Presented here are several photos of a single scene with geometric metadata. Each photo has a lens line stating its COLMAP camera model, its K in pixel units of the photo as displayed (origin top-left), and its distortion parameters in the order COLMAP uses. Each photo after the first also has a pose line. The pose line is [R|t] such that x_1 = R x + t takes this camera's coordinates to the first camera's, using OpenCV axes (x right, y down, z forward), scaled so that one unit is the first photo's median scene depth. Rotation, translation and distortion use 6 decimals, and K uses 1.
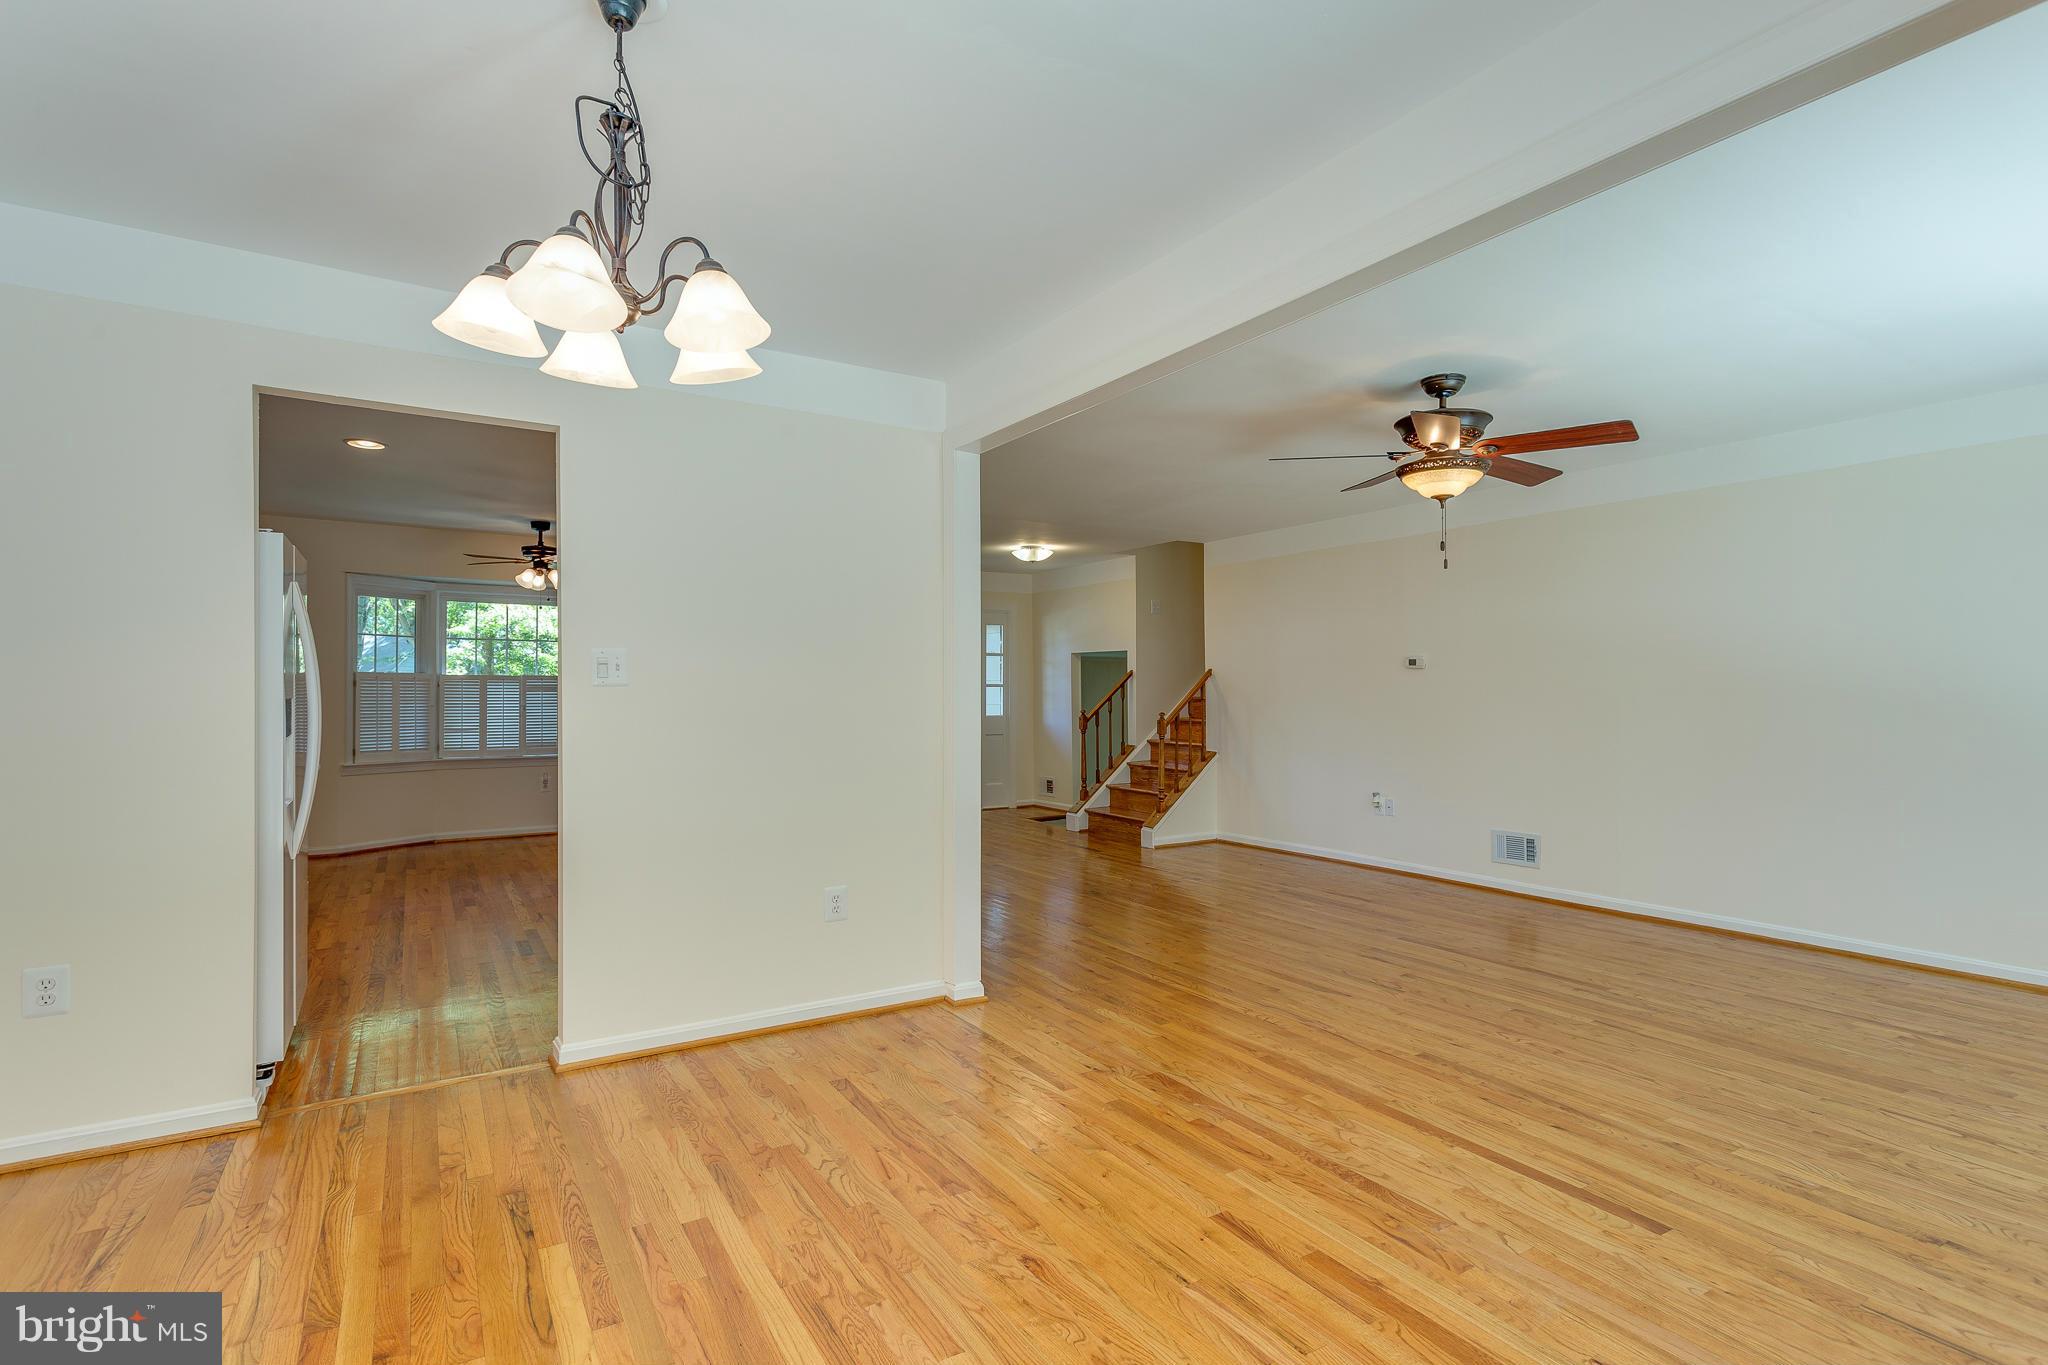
lens RADIAL K [[974.6, 0, 1020.0], [0, 974.6, 691.0], [0, 0, 1]] dist [0.000134, 0.001024]
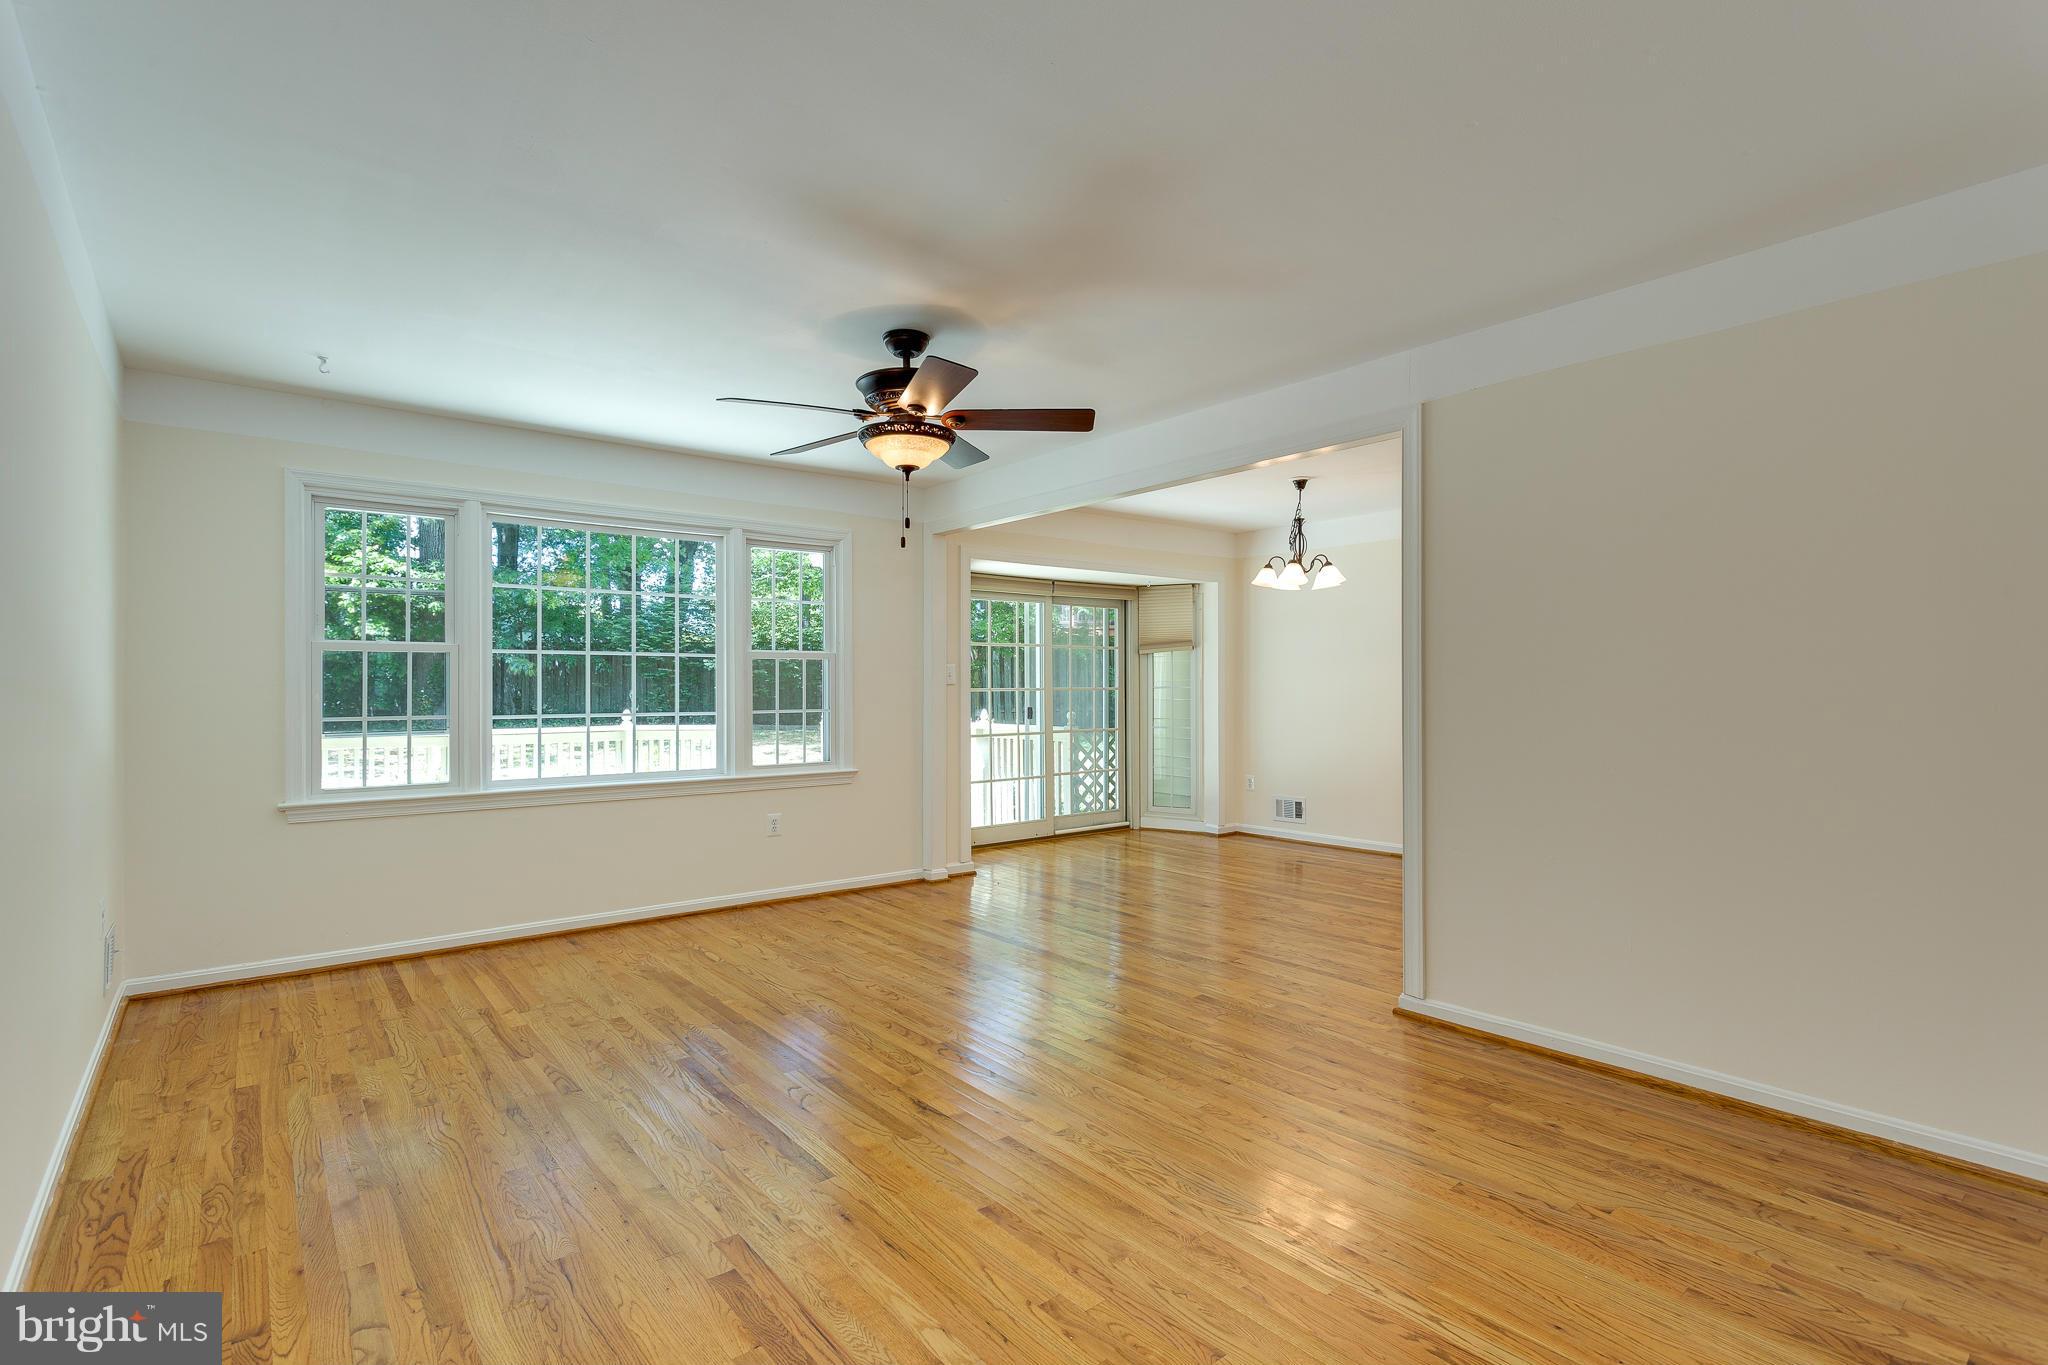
lens RADIAL K [[974.6, 0, 1032.7], [0, 974.6, 682.6], [0, 0, 1]] dist [0.000134, 0.001024]
pose [[-0.989948, 0.005481, -0.141325, 0.507778], [0.006690, 0.999945, -0.008076, 0.007318], [0.141273, -0.008940, -0.989930, 2.160954]]
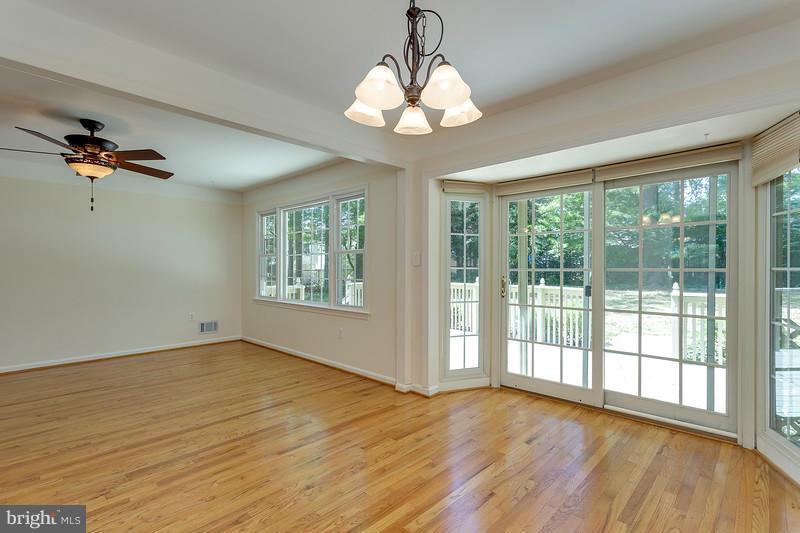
lens RADIAL K [[380.7, 0, 401.5], [0, 380.7, 268.8], [0, 0, 1]] dist [0.000134, 0.001024]
pose [[-0.263927, 0.001178, 0.964542, -0.635684], [-0.001972, 0.999997, -0.001761, 0.004610], [-0.964541, -0.002367, -0.263924, 0.637753]]
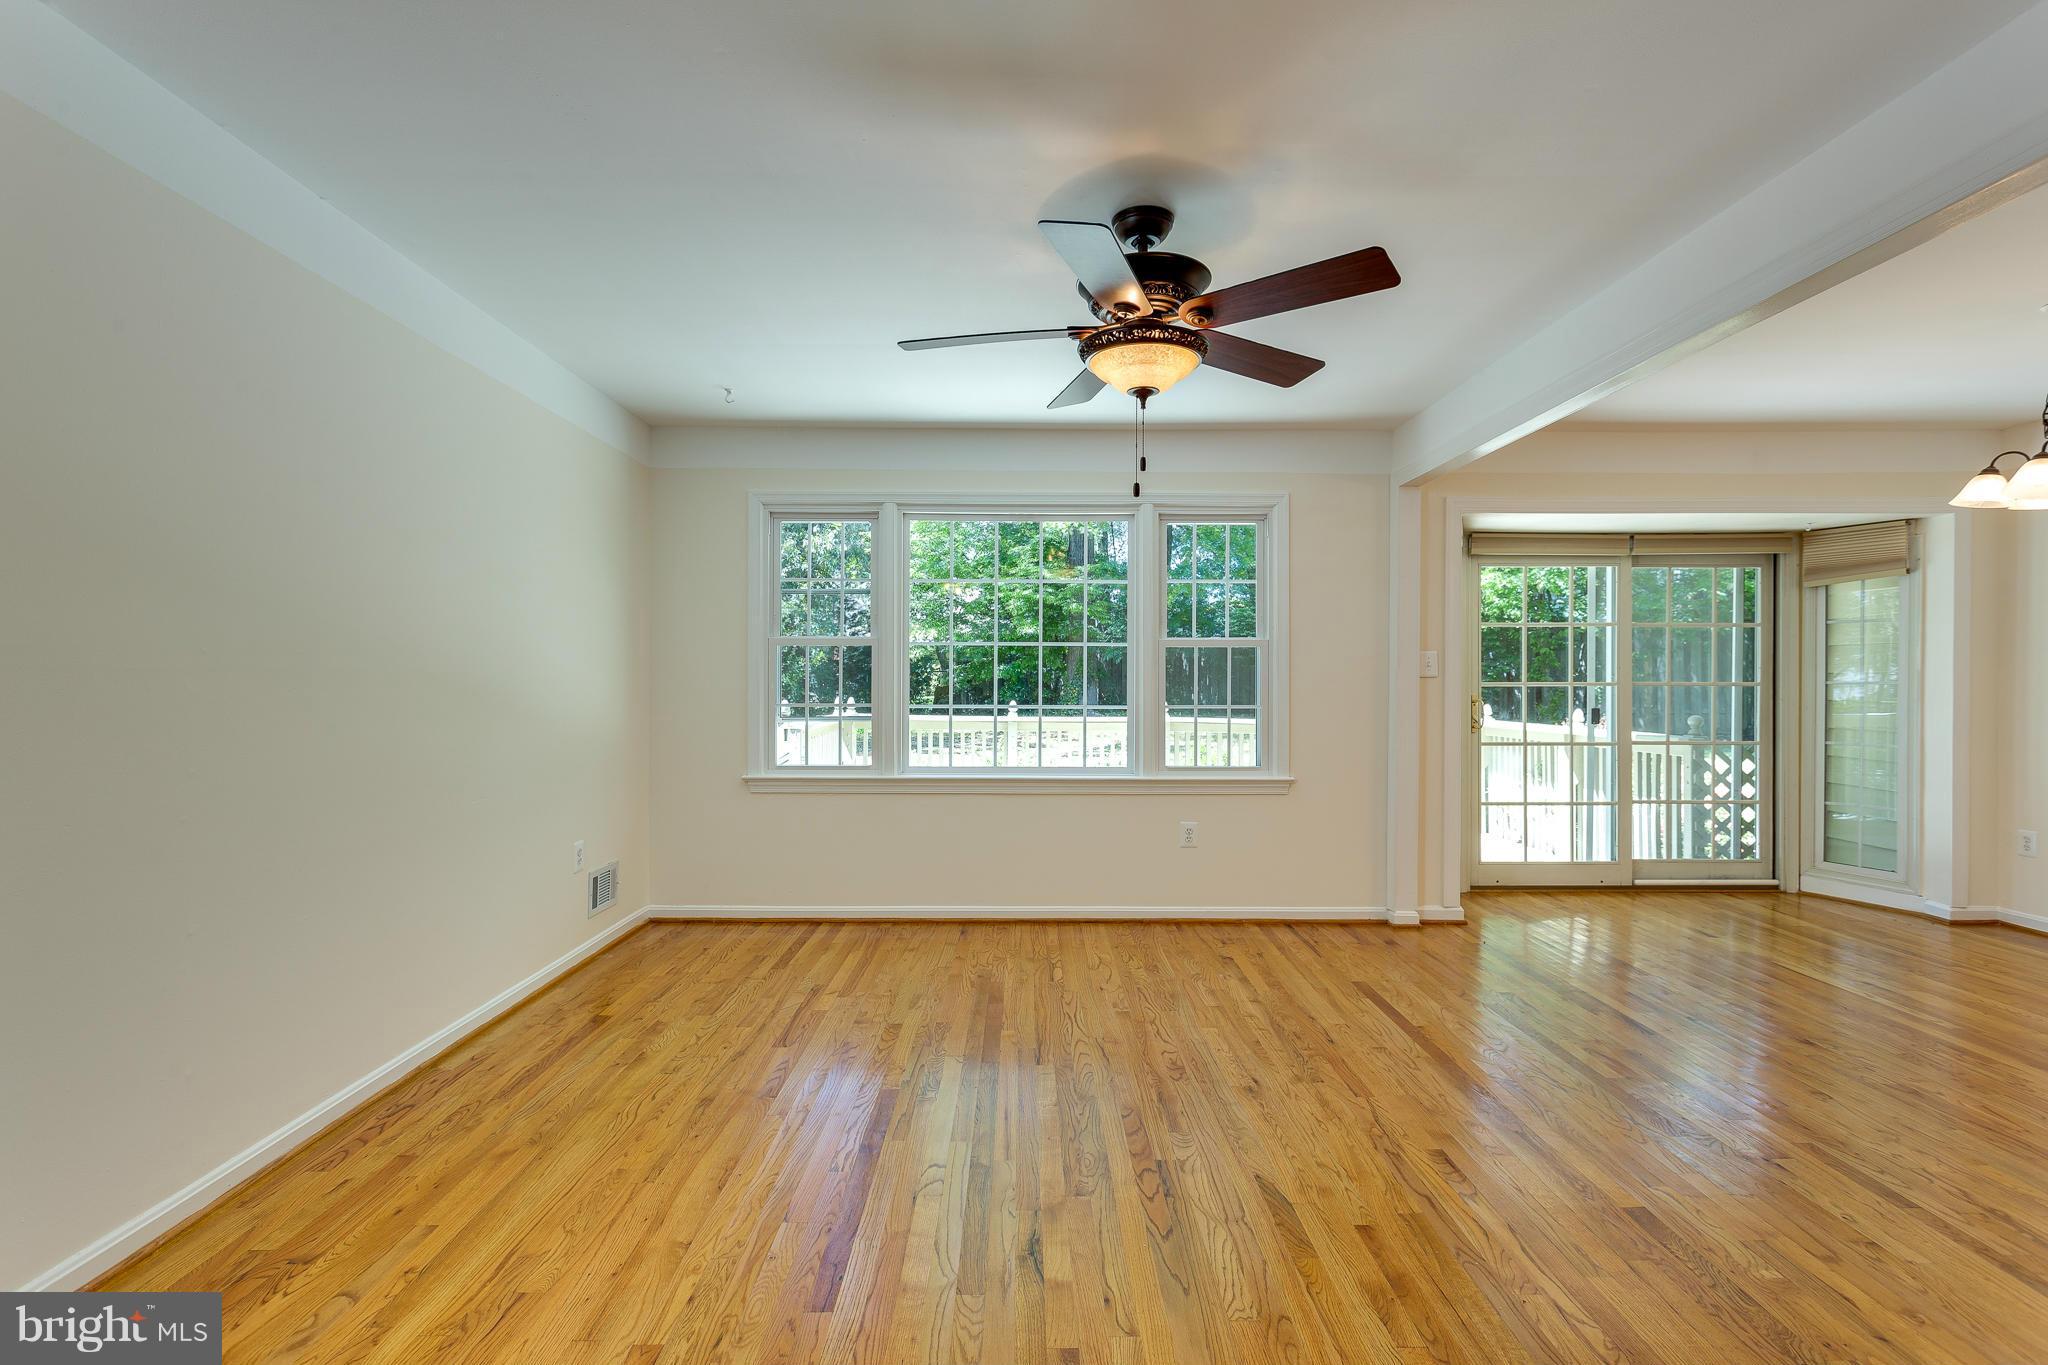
lens RADIAL K [[974.6, 0, 1029.2], [0, 974.6, 677.6], [0, 0, 1]] dist [0.000134, 0.001024]
pose [[-0.859711, 0.001646, 0.510779, 0.173575], [-0.002270, 0.999973, -0.007043, 0.007651], [-0.510776, -0.007215, -0.859683, 1.848898]]
